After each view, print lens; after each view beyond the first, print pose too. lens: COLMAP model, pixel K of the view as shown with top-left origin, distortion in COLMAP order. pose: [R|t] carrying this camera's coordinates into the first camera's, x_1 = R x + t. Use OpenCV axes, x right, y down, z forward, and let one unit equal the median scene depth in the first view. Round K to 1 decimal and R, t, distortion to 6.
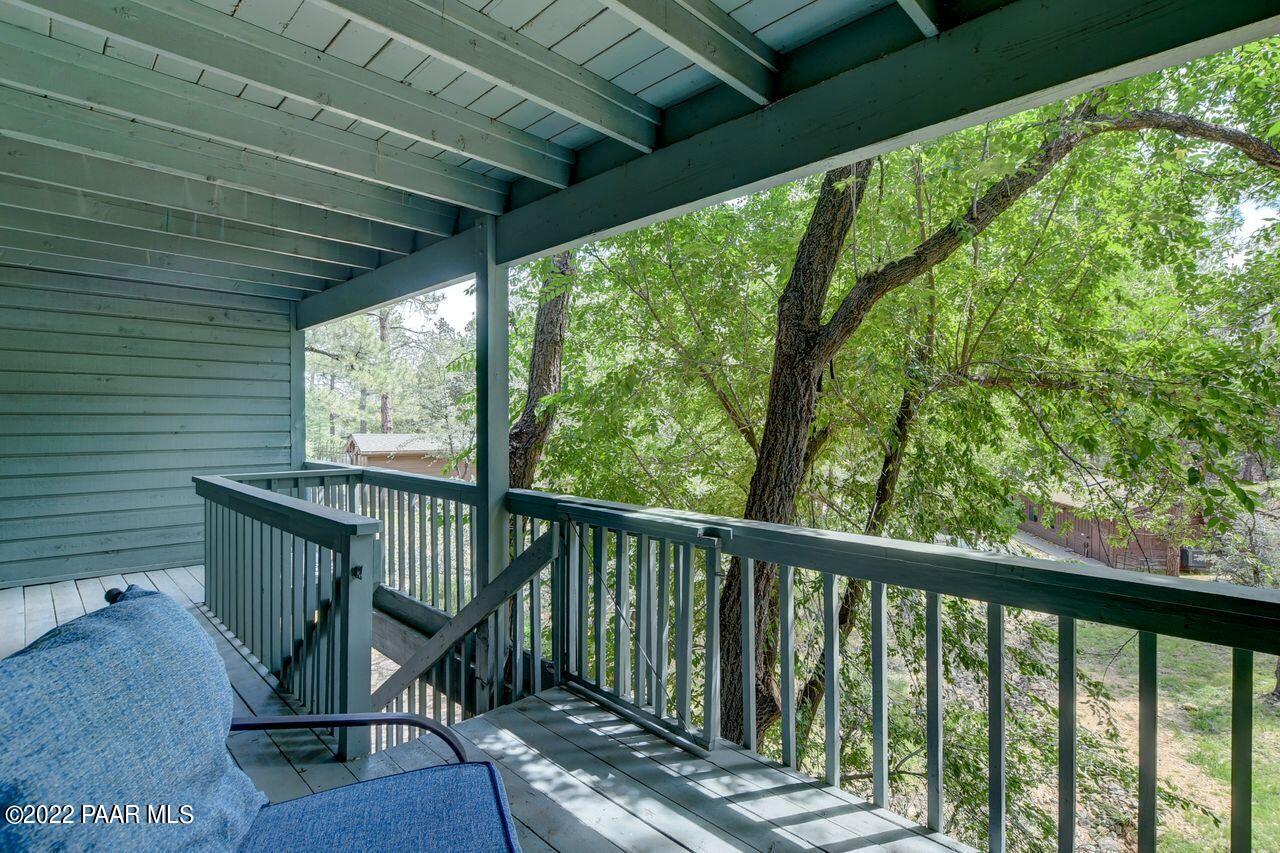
lens RADIAL K [[612.9, 0, 614.1], [0, 612.9, 424.6], [0, 0, 1]] dist [-0.015326, -0.000230]
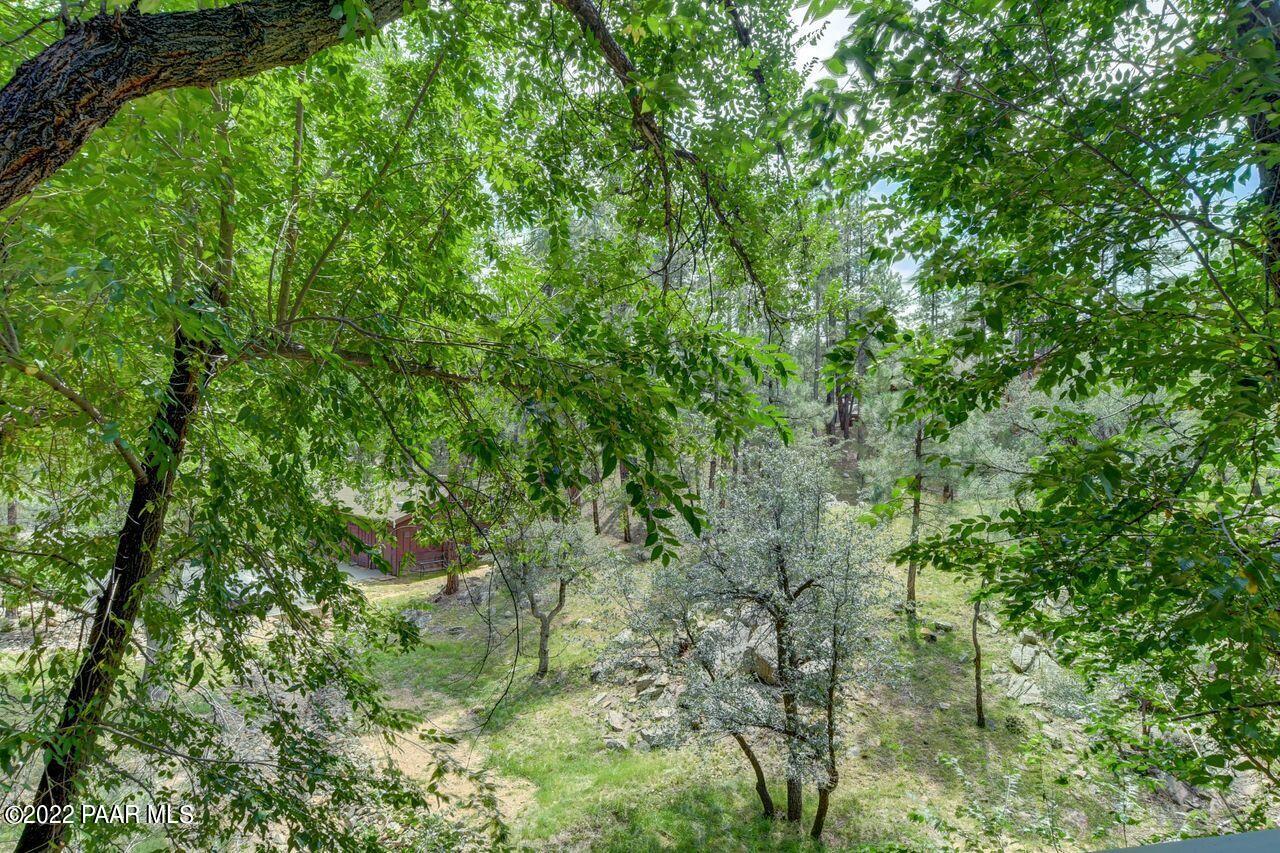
lens RADIAL K [[612.9, 0, 614.1], [0, 612.9, 424.6], [0, 0, 1]] dist [-0.015326, -0.000230]
pose [[0.444414, -0.009820, 0.895768, 0.181264], [-0.004238, 0.999906, 0.013065, -0.004895], [-0.895811, -0.009603, 0.444331, 0.449520]]
